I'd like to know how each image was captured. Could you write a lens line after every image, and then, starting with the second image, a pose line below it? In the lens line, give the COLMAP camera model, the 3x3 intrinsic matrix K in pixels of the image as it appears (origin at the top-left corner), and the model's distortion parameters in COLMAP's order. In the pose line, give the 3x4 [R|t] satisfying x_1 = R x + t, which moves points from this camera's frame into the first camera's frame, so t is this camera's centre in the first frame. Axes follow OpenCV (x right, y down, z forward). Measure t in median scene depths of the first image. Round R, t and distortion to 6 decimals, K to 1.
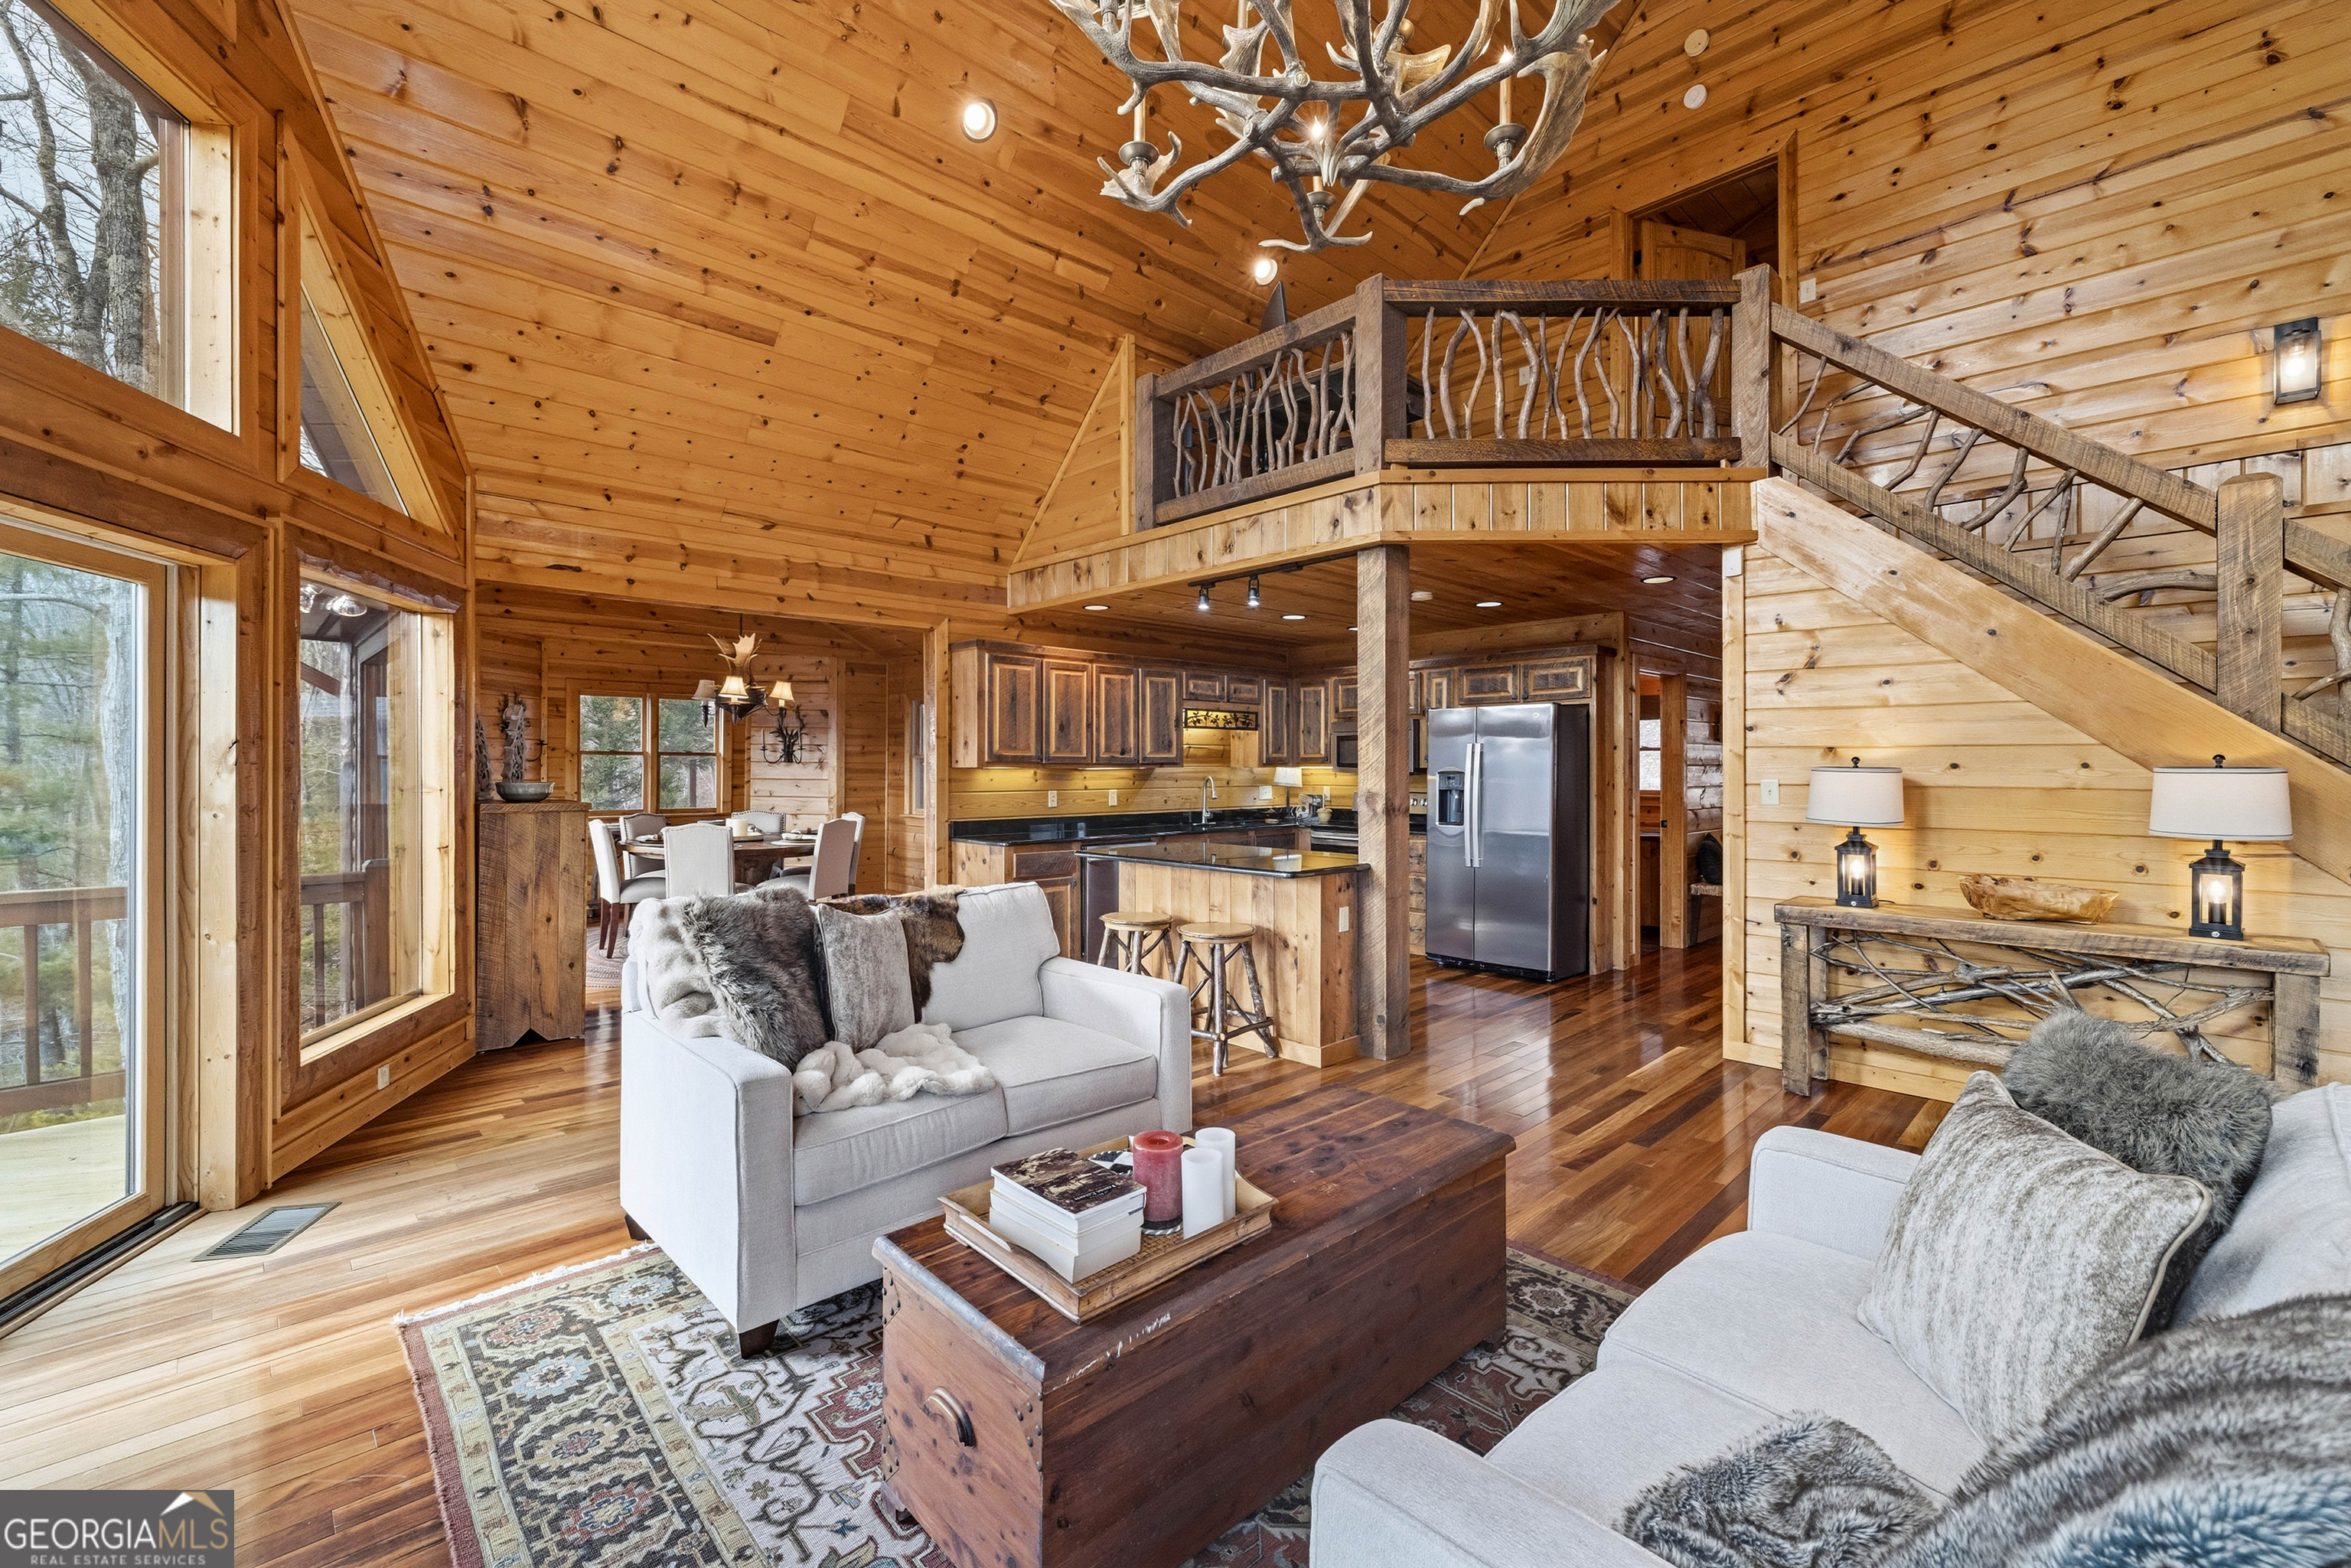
lens RADIAL K [[992.4, 0, 1180.0], [0, 992.4, 770.9], [0, 0, 1]] dist [-0.000532, -0.000638]
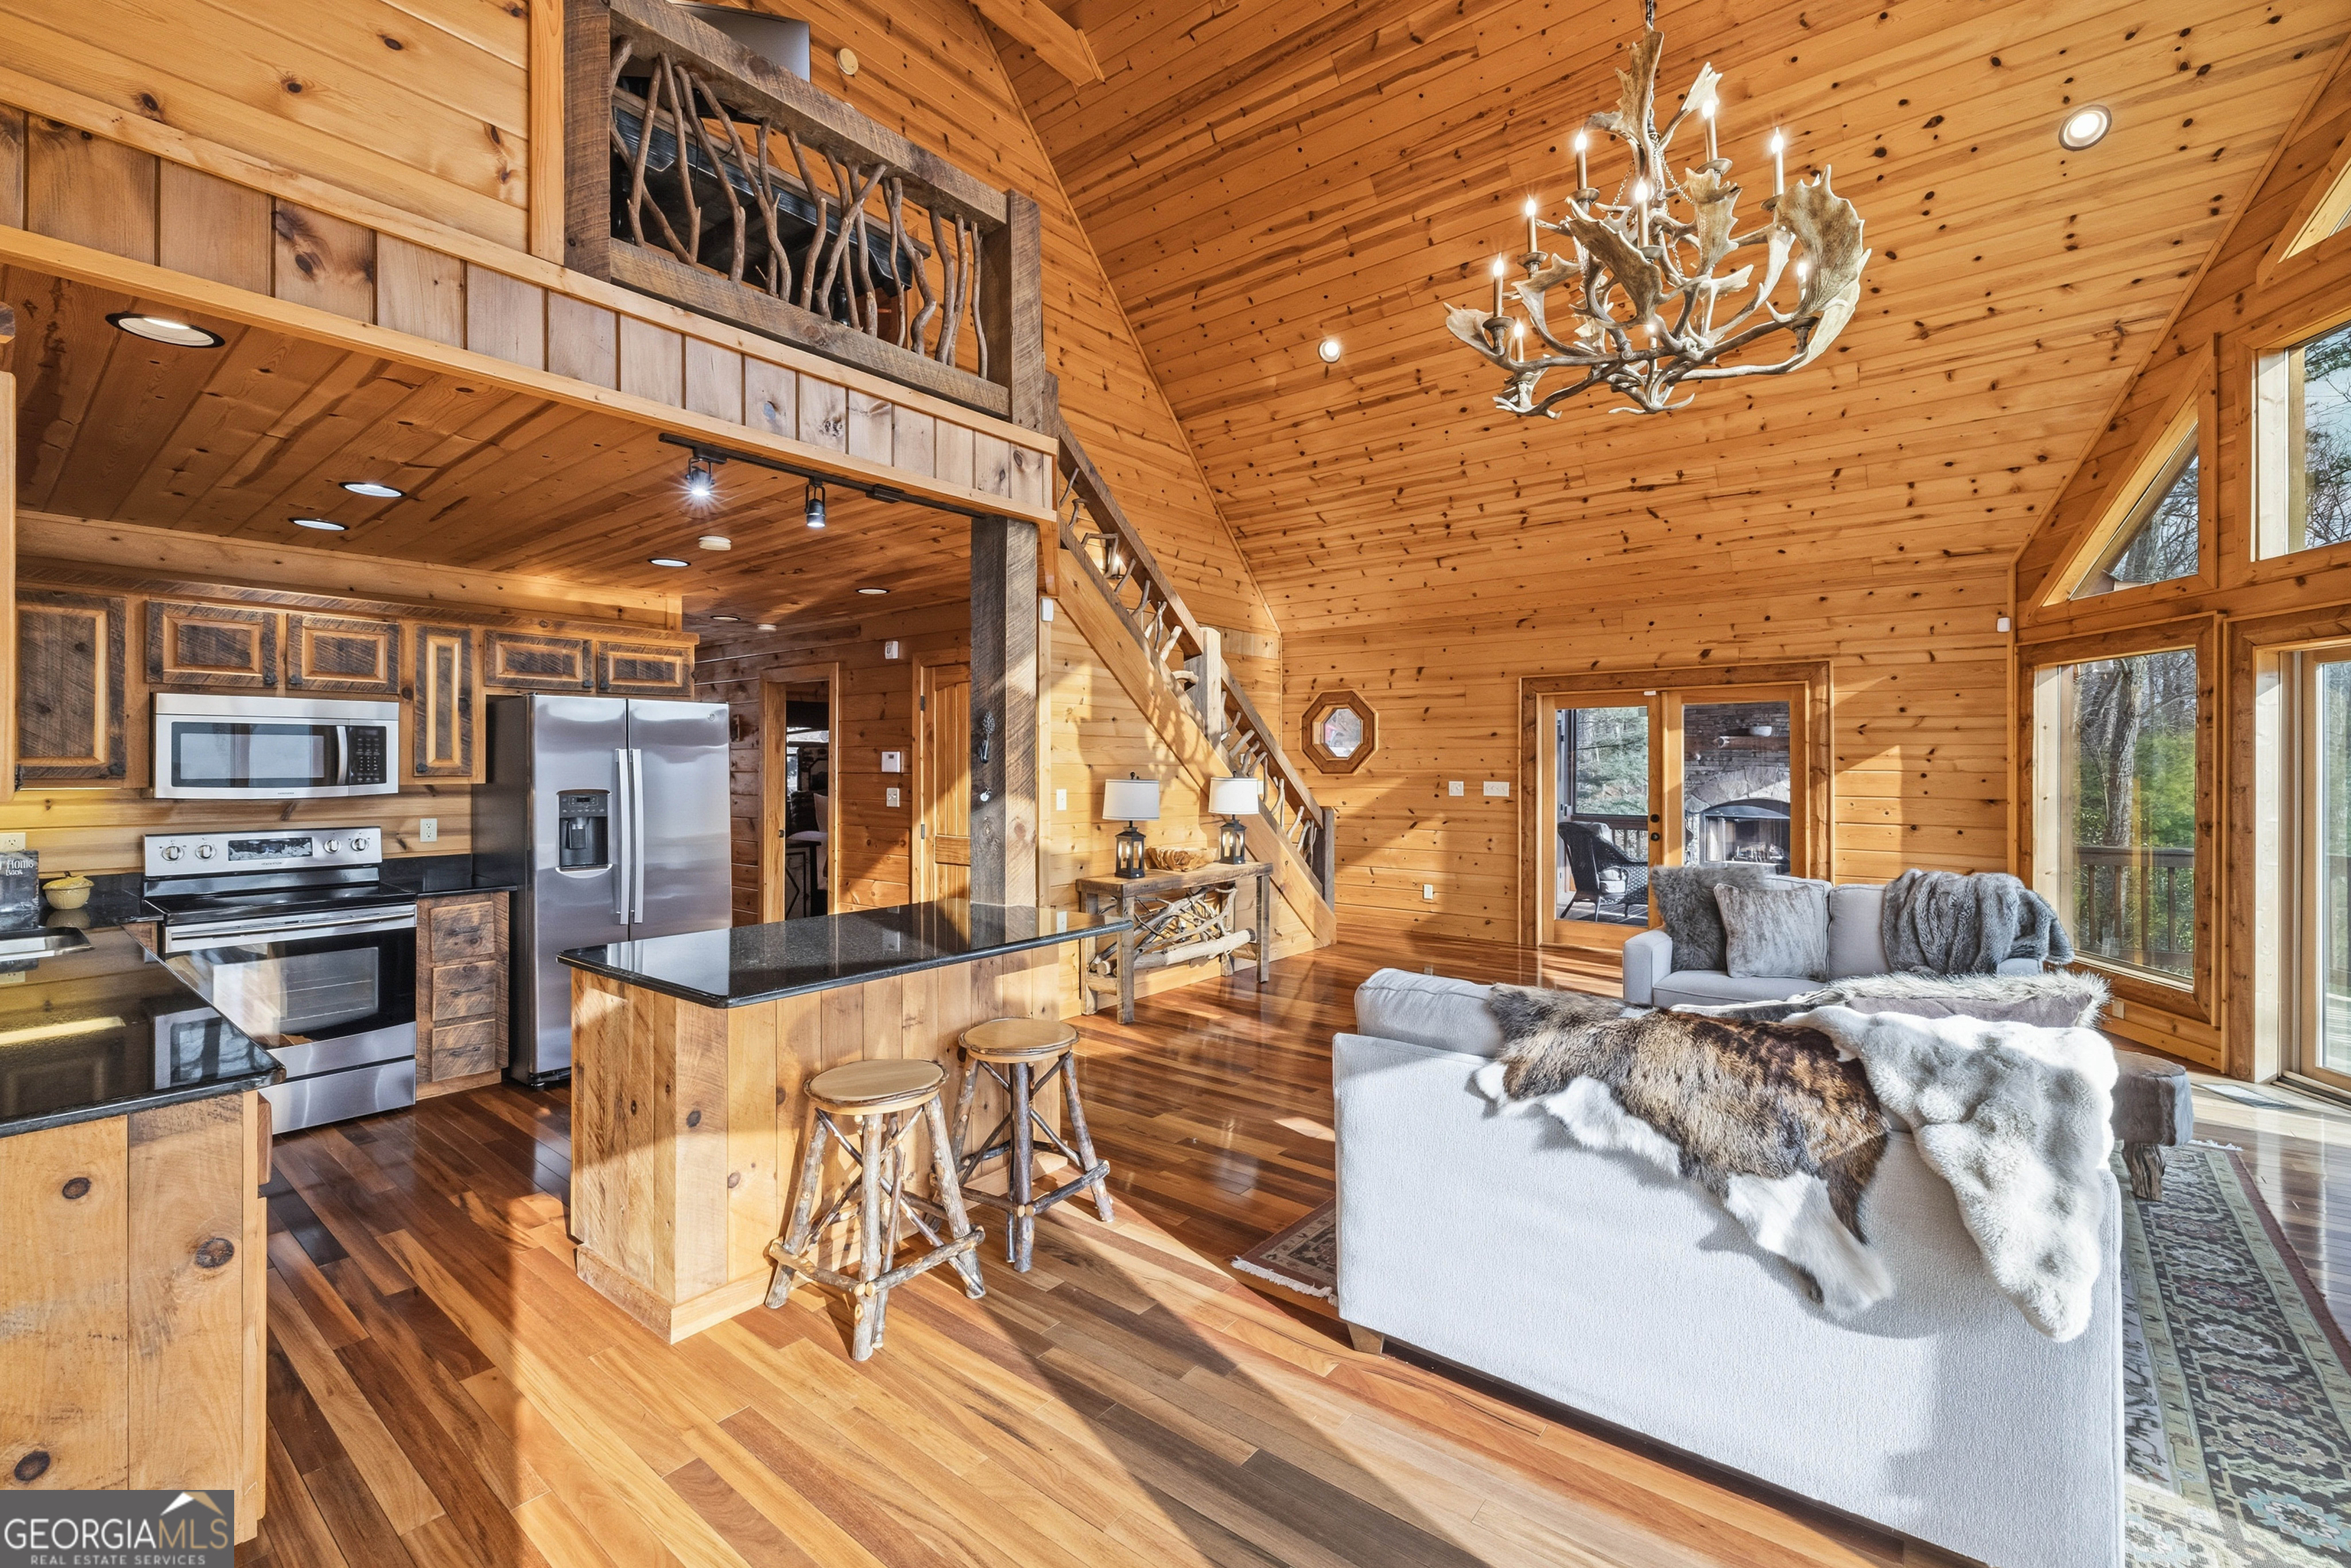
lens RADIAL K [[992.4, 0, 1181.1], [0, 992.4, 765.1], [0, 0, 1]] dist [-0.000532, -0.000638]
pose [[-0.130259, -0.002983, 0.991475, -0.528008], [0.003530, 0.999988, 0.003472, -0.020459], [-0.991474, 0.003952, -0.130247, 0.806523]]
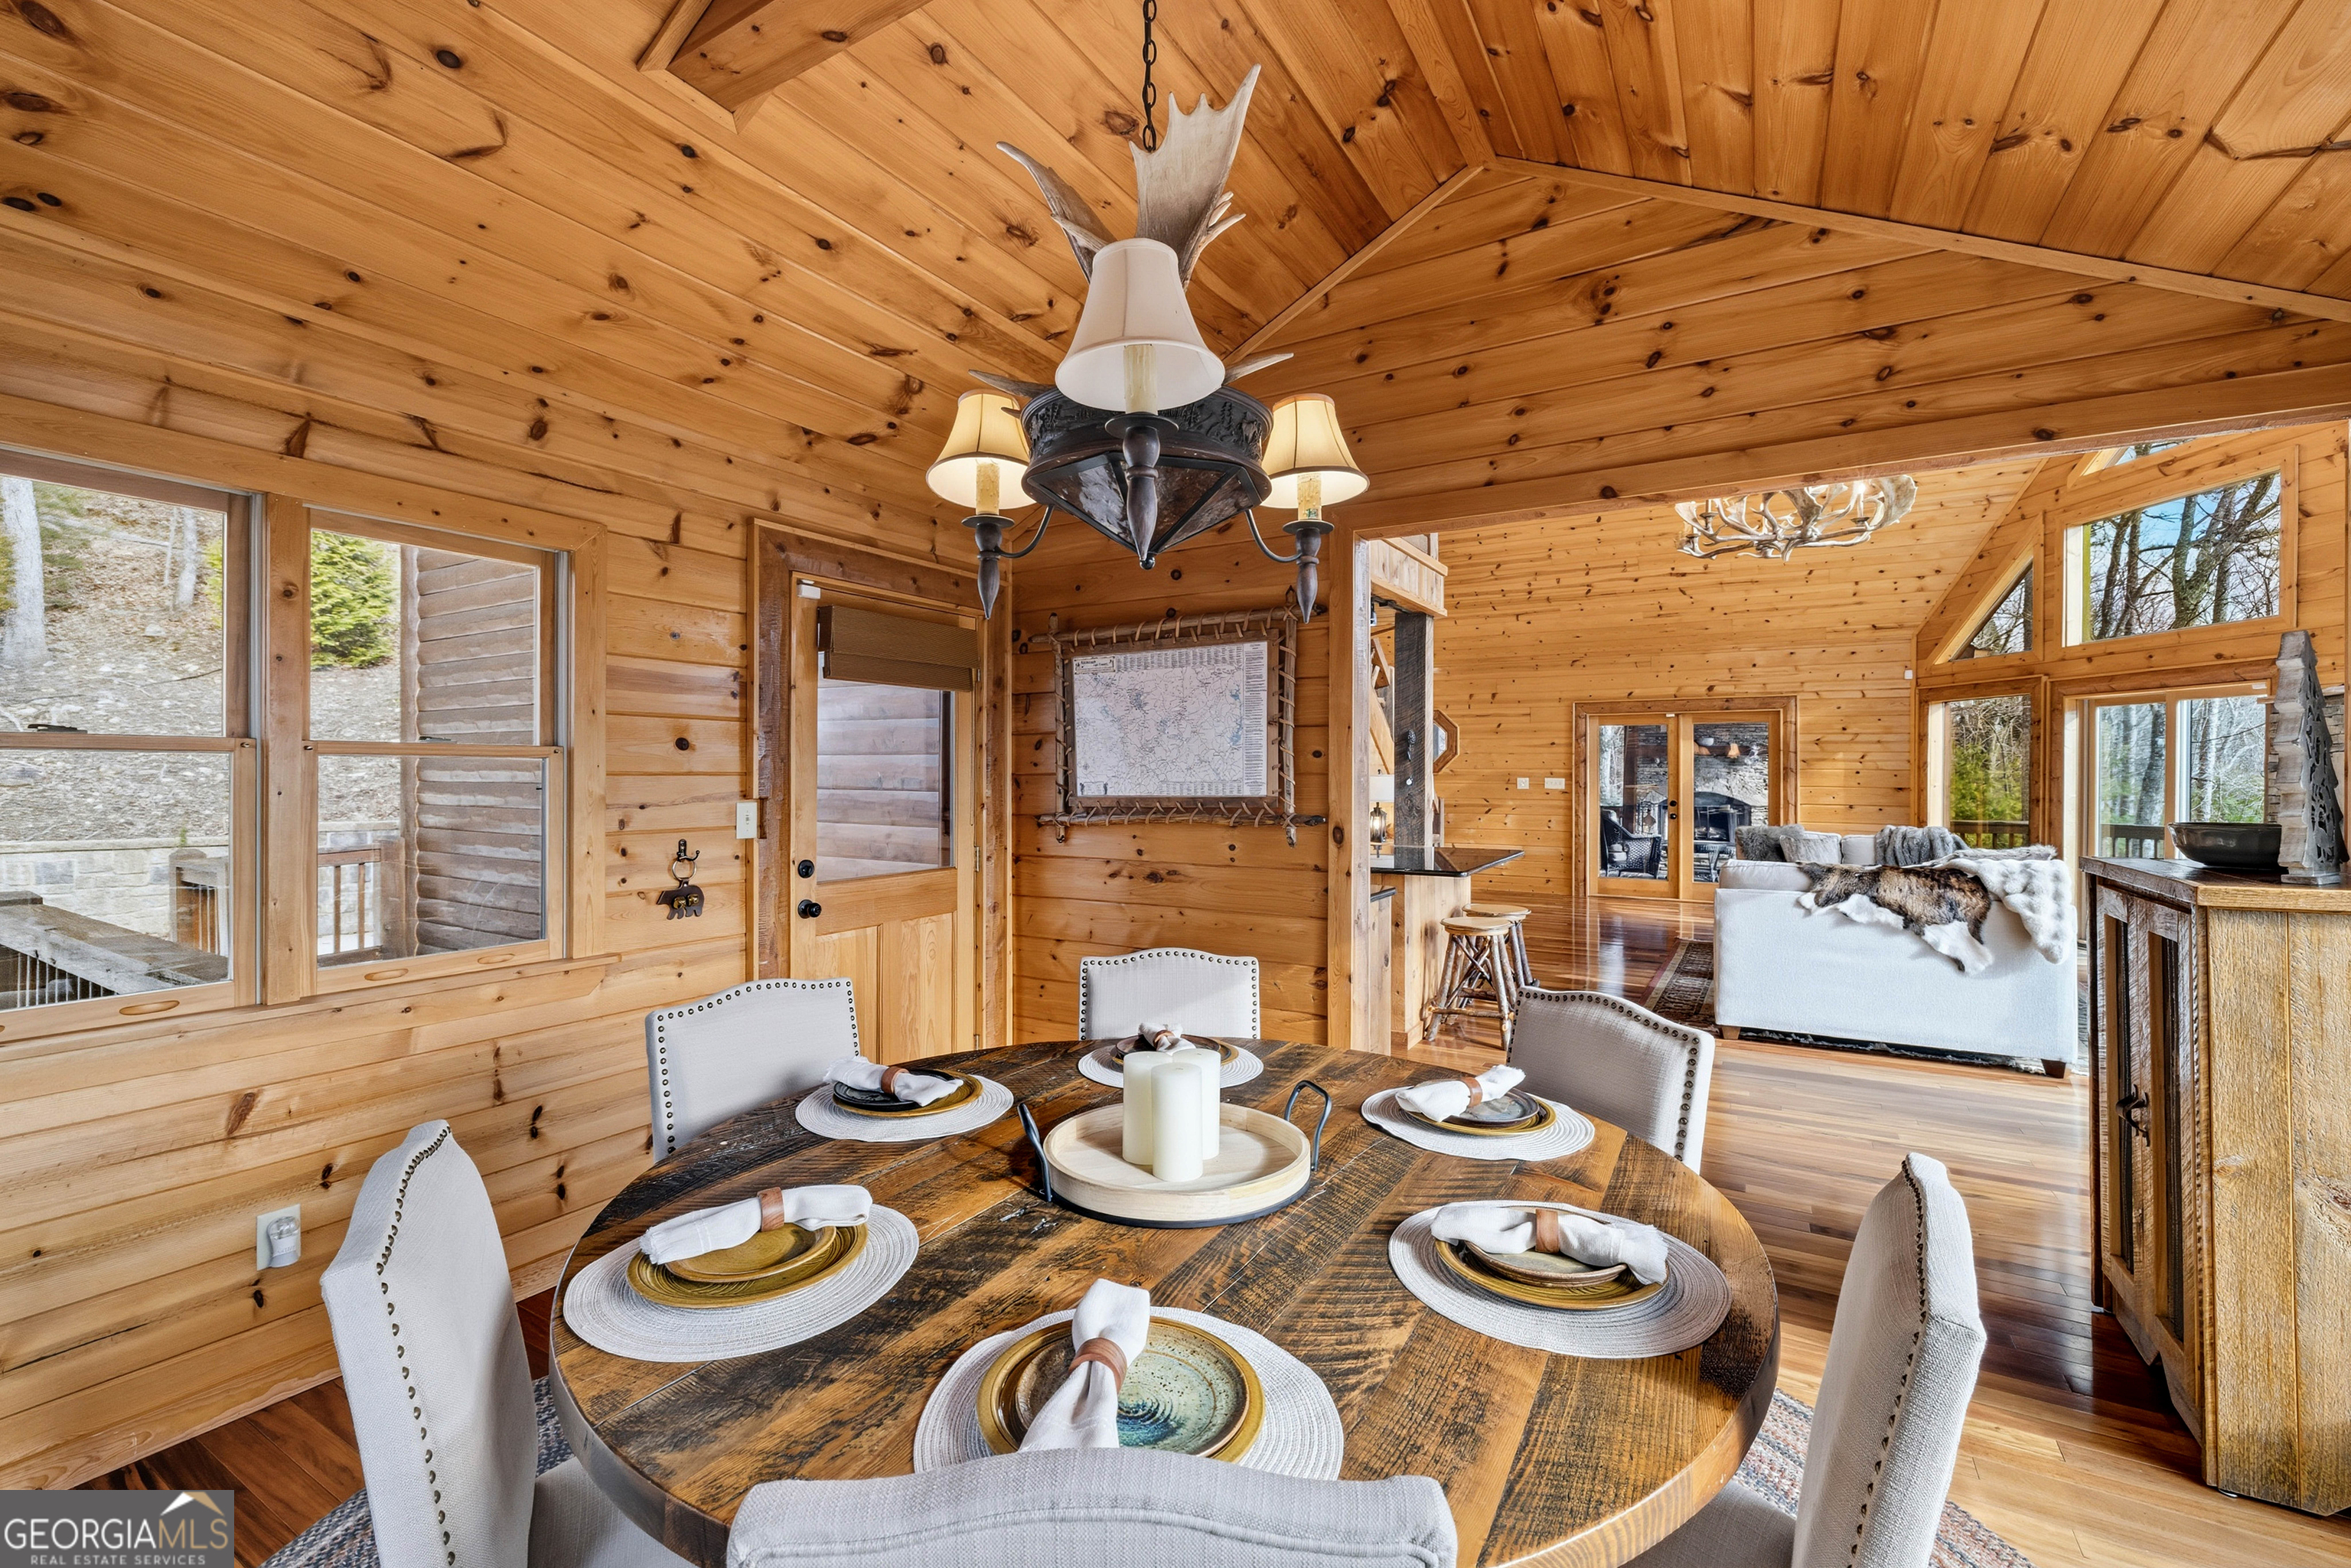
lens RADIAL K [[992.4, 0, 1172.1], [0, 992.4, 778.9], [0, 0, 1]] dist [-0.000532, -0.000638]
pose [[-0.264613, -0.011004, 0.964292, -1.083325], [0.002707, 0.999922, 0.012154, -0.010831], [-0.964351, 0.005826, -0.264563, 1.833977]]
